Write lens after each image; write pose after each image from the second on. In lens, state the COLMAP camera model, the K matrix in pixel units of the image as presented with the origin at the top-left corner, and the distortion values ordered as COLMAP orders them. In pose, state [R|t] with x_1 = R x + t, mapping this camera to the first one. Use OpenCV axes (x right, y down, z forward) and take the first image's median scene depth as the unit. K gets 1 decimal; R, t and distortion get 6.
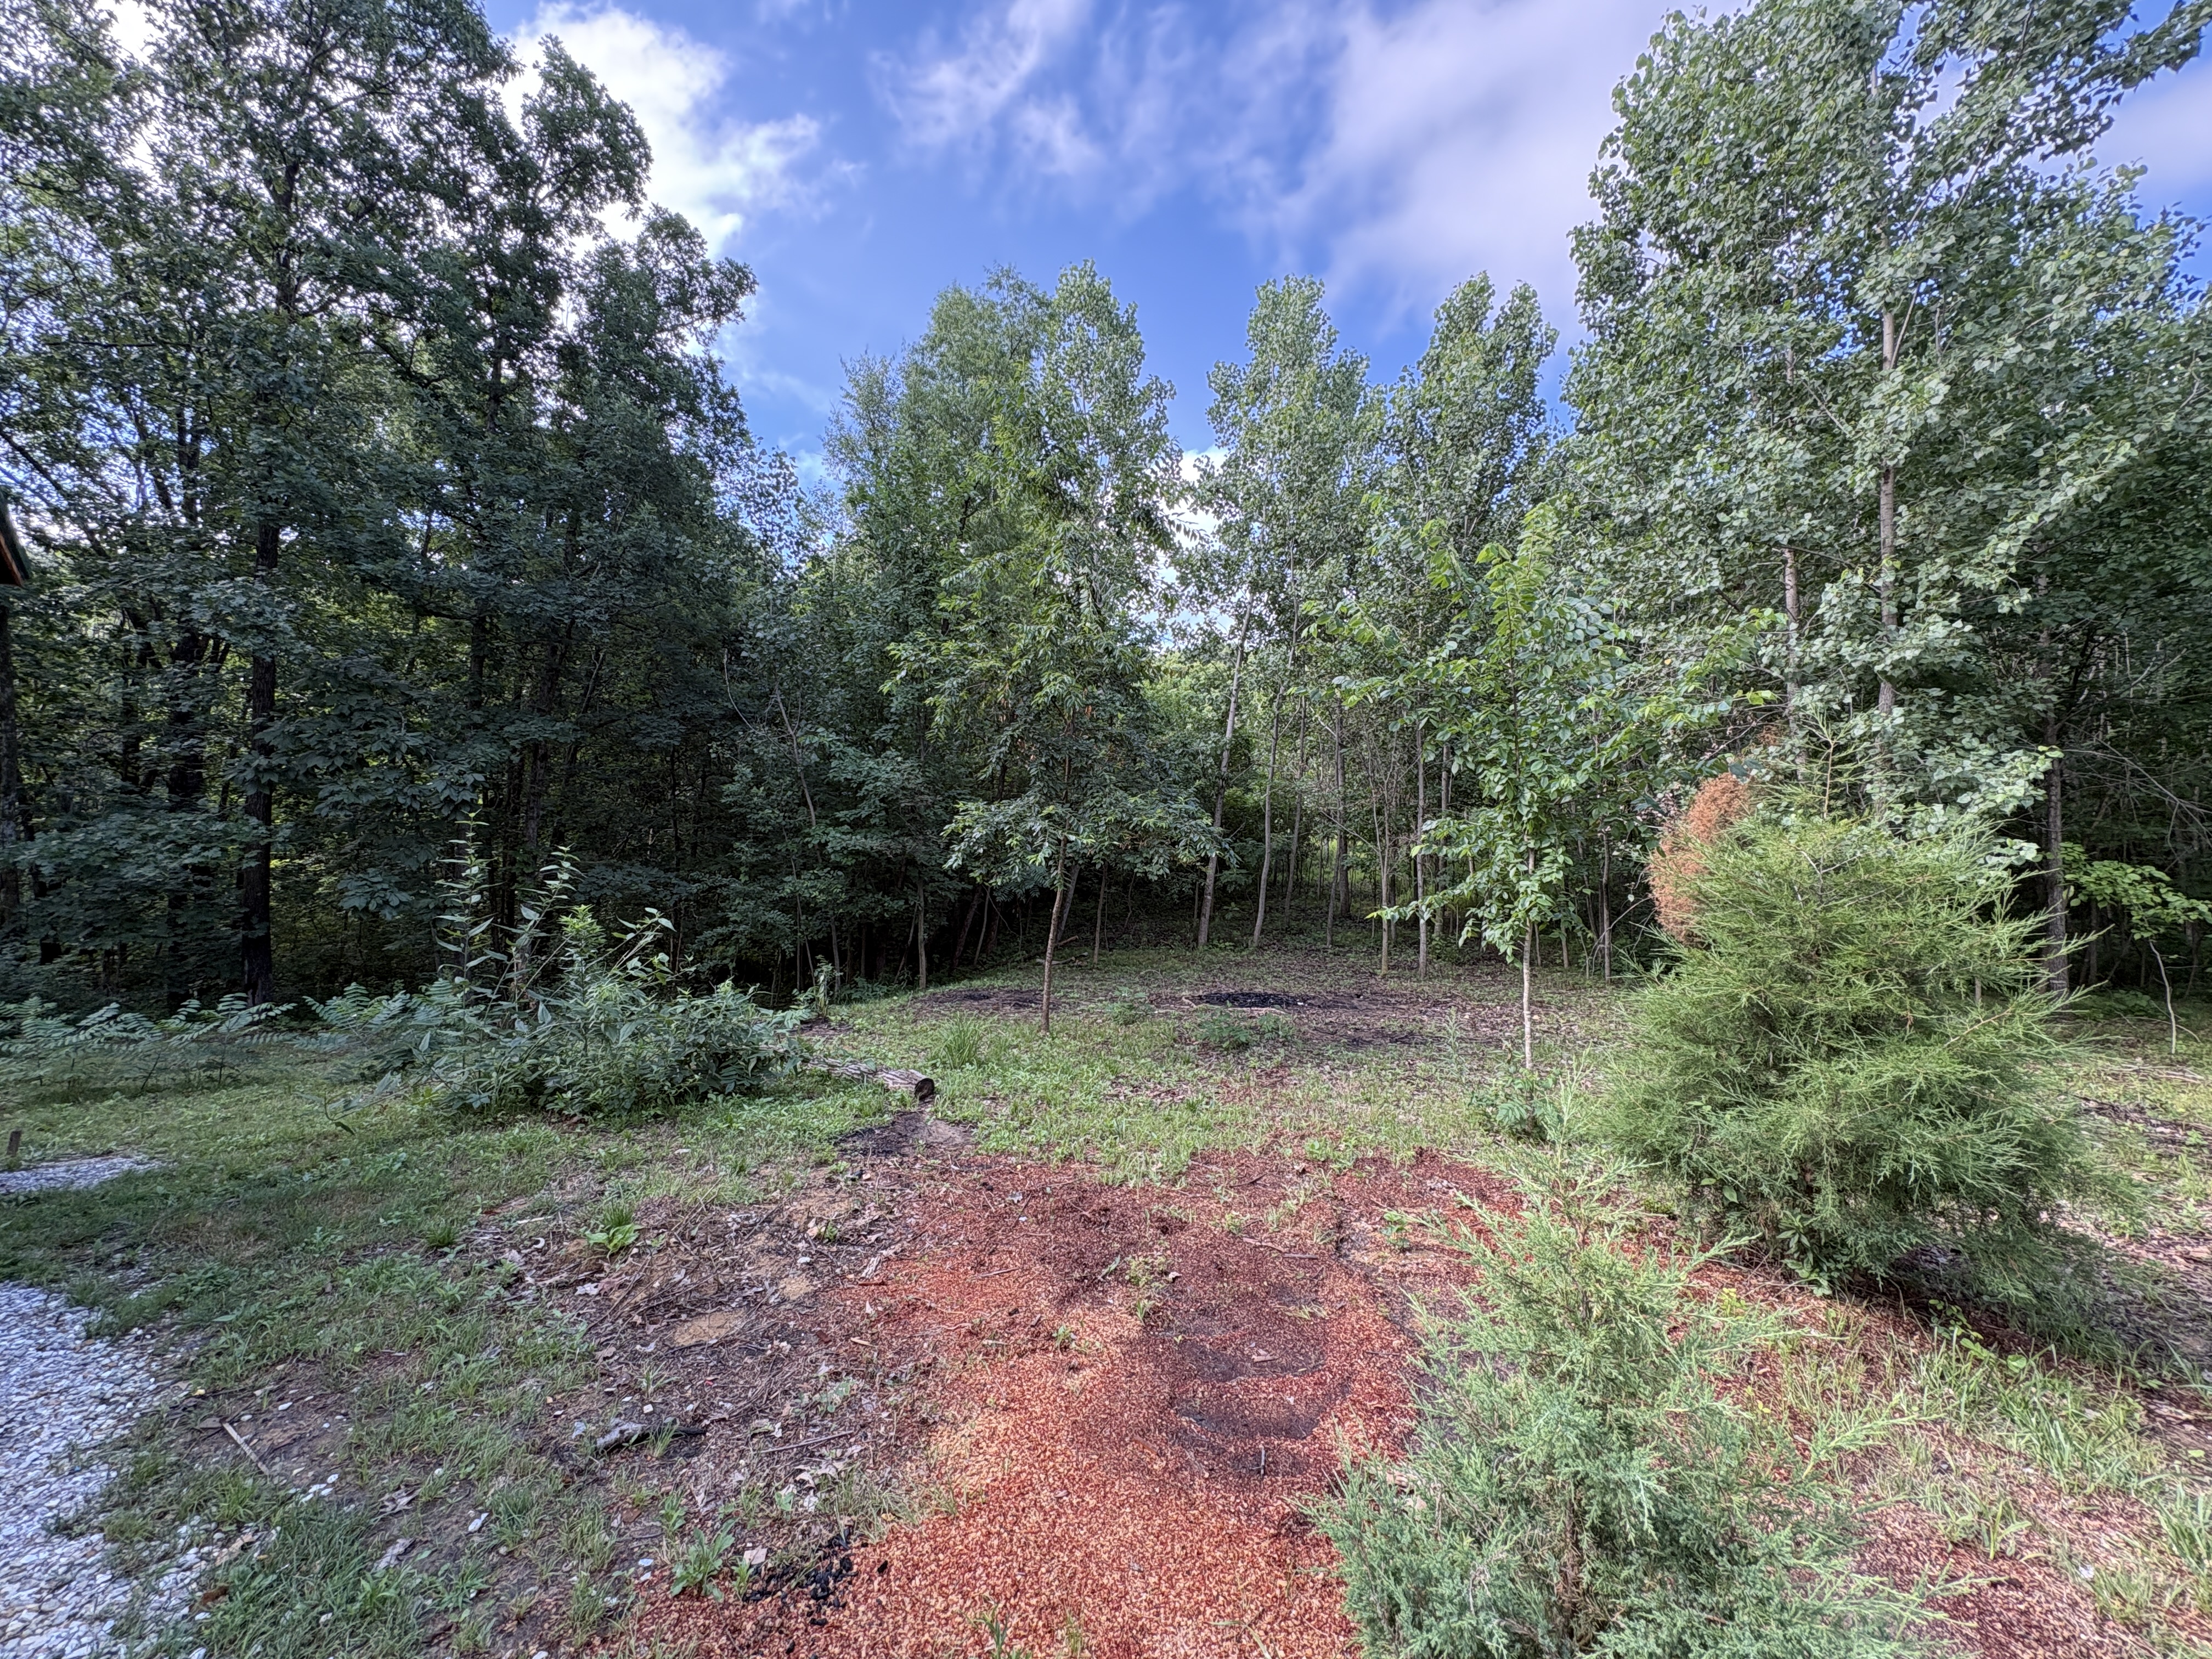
lens RADIAL K [[875.5, 0, 1109.2], [0, 875.5, 828.1], [0, 0, 1]] dist [-0.002498, 0.000661]
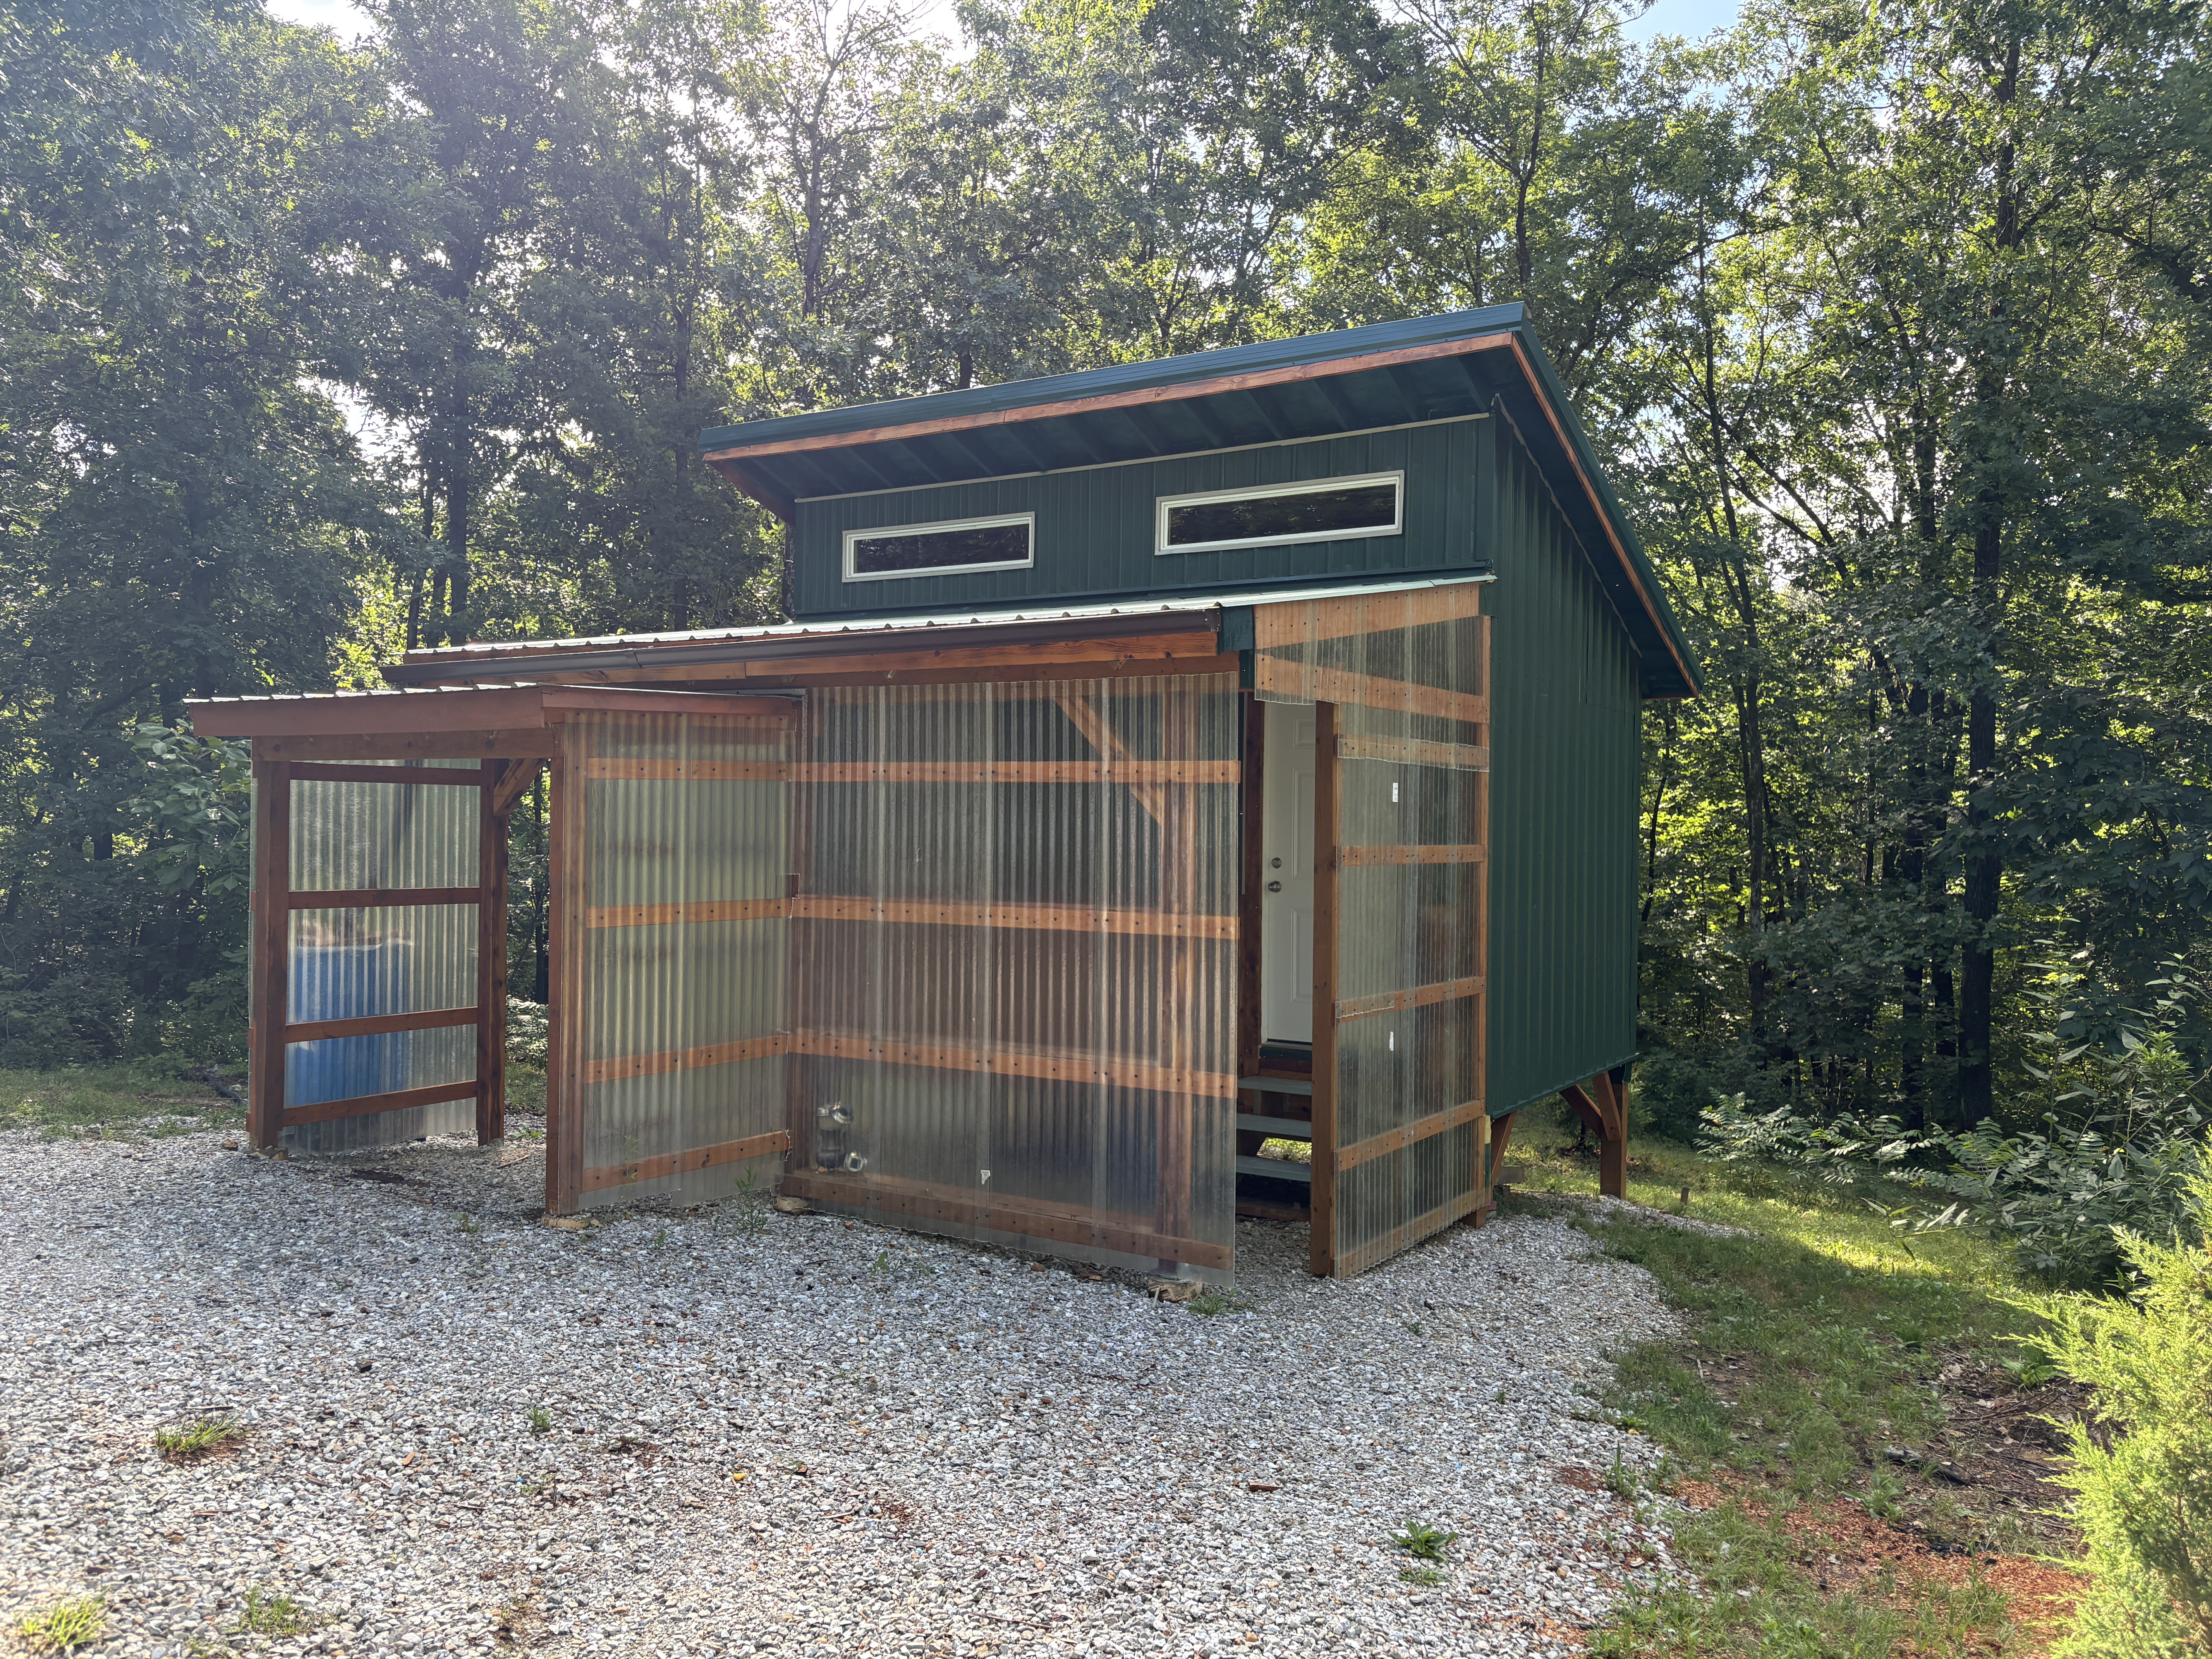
lens RADIAL K [[1664.5, 0, 1097.1], [0, 1664.5, 819.9], [0, 0, 1]] dist [0.033647, -0.001421]
pose [[0.261808, -0.039397, -0.964315, 0.354898], [-0.025523, 0.998534, -0.047725, 0.000070], [0.964782, 0.037107, 0.260419, -0.166645]]
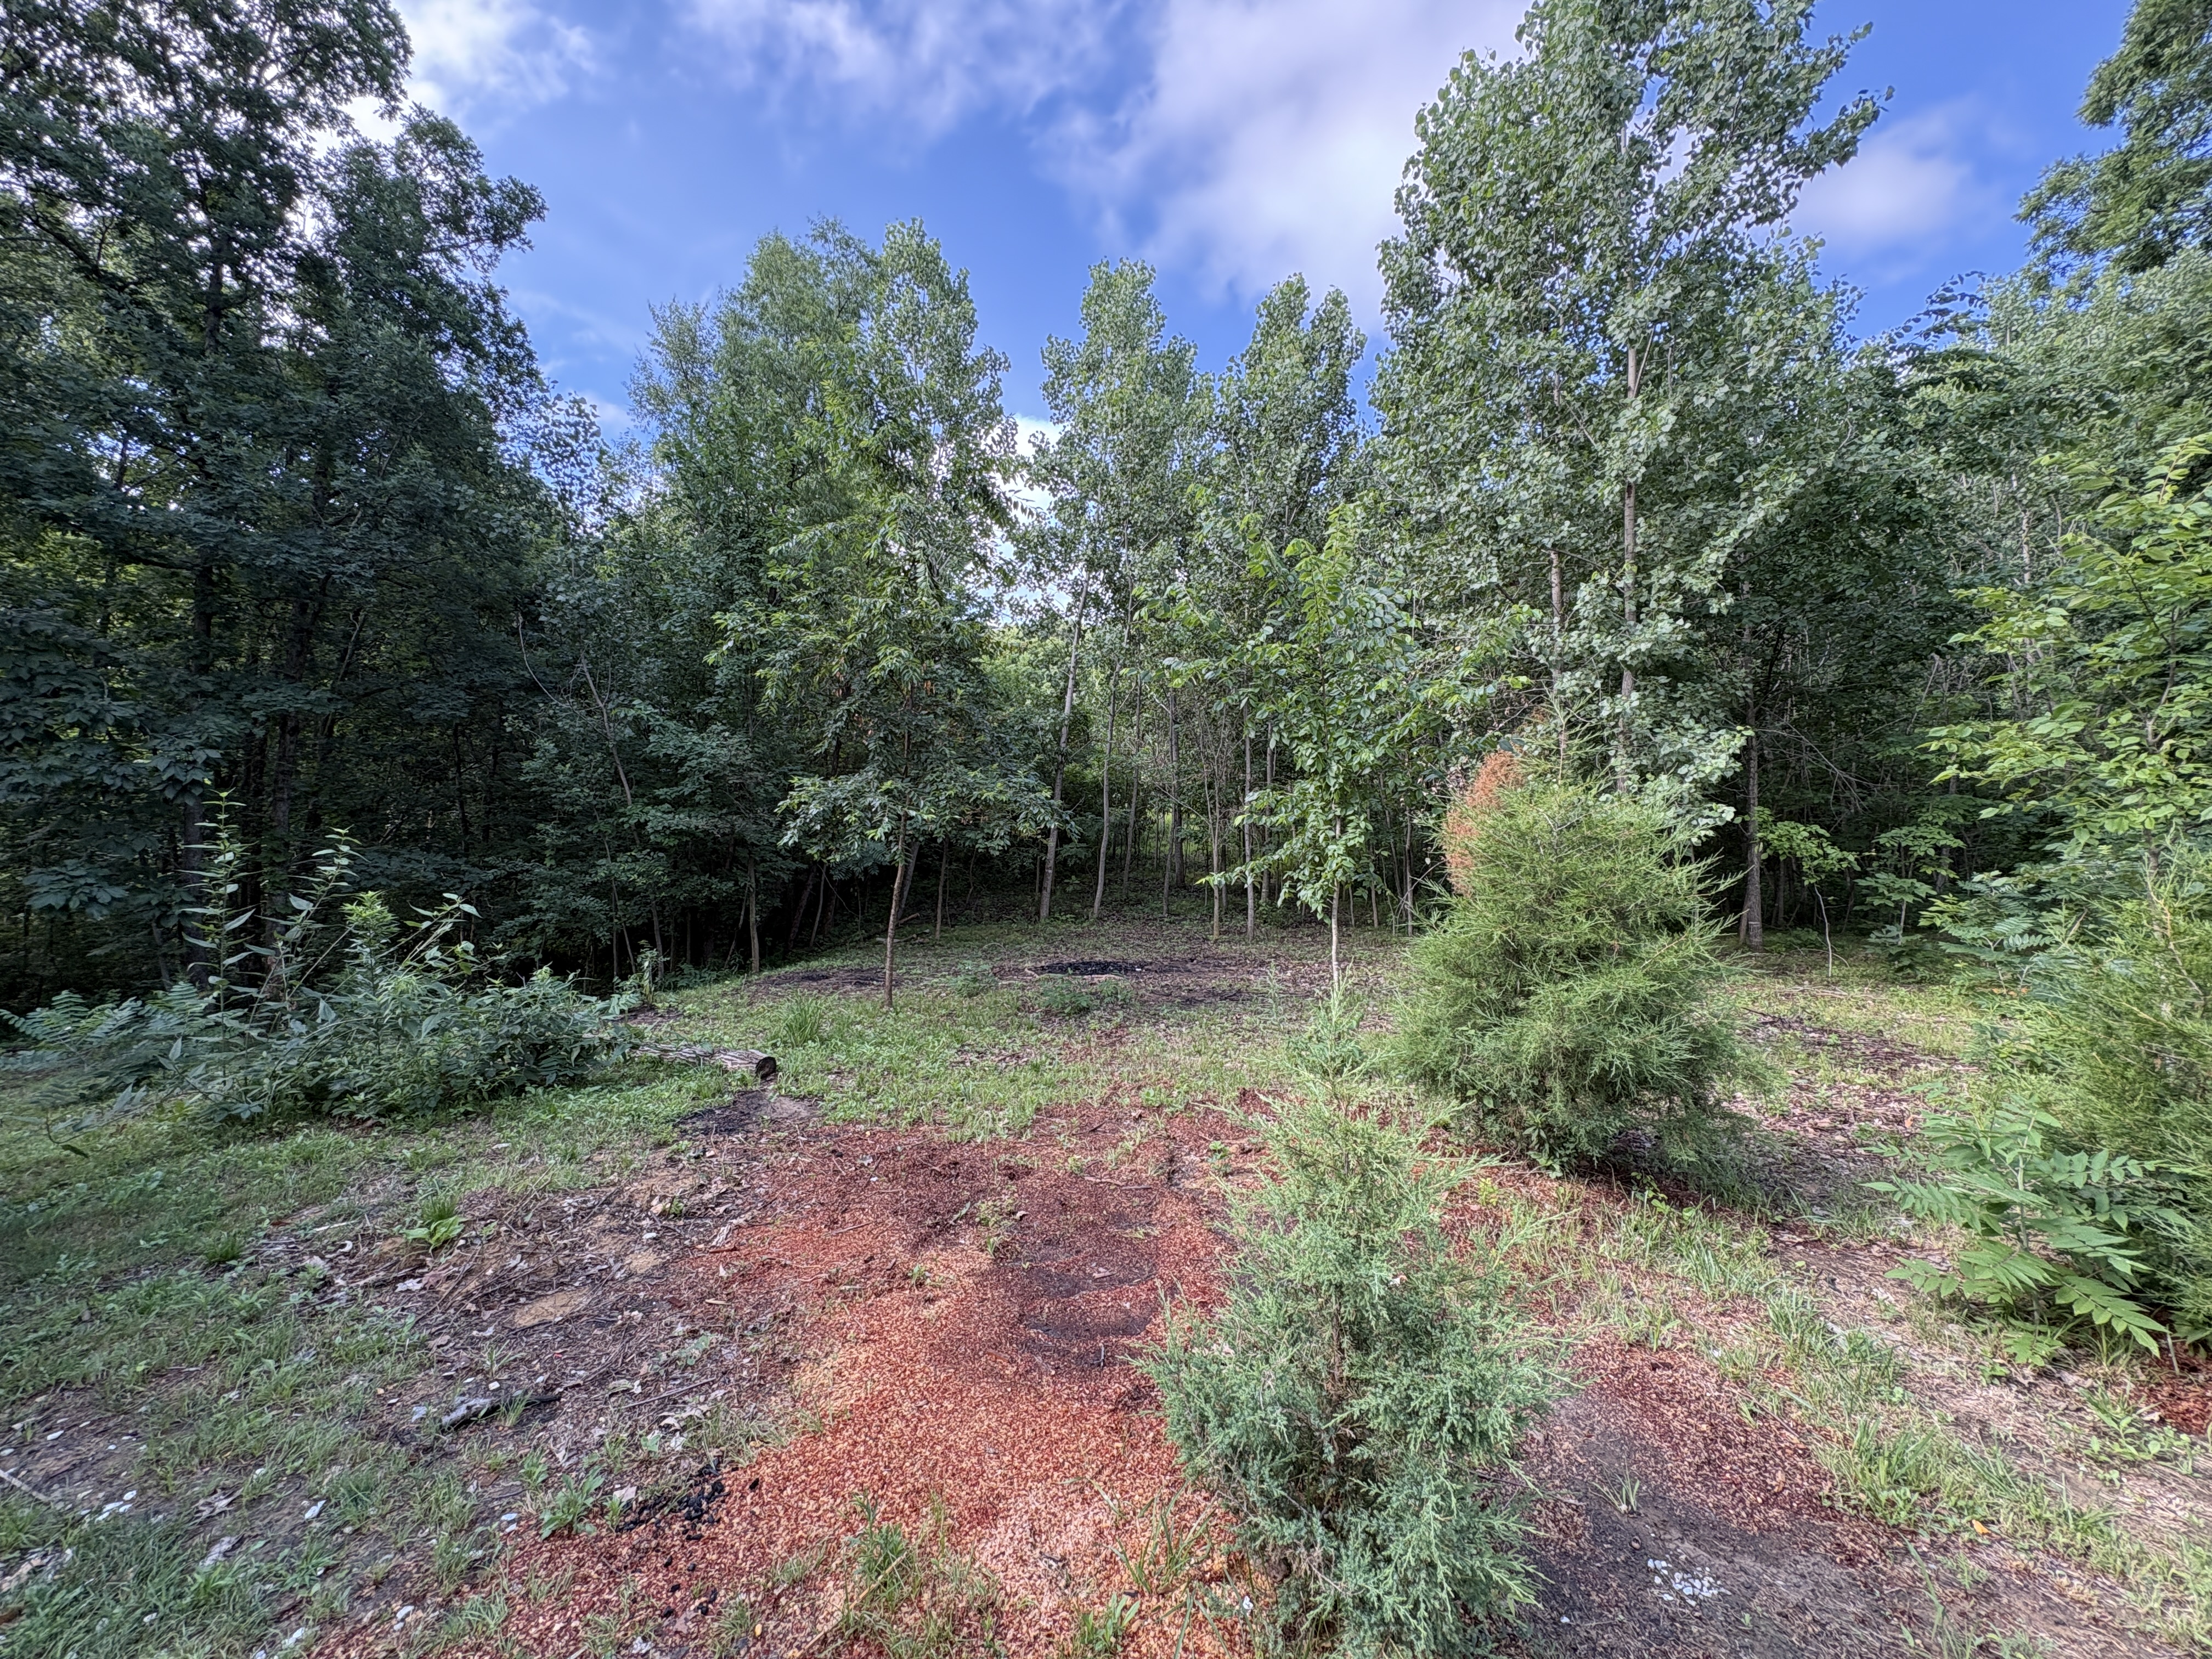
lens RADIAL K [[875.5, 0, 1109.2], [0, 875.5, 828.1], [0, 0, 1]] dist [-0.002498, 0.000661]
pose [[0.983492, -0.015762, 0.180265, -0.002375], [0.010879, 0.999548, 0.028042, 0.002762], [-0.180625, -0.025618, 0.983218, -0.025610]]
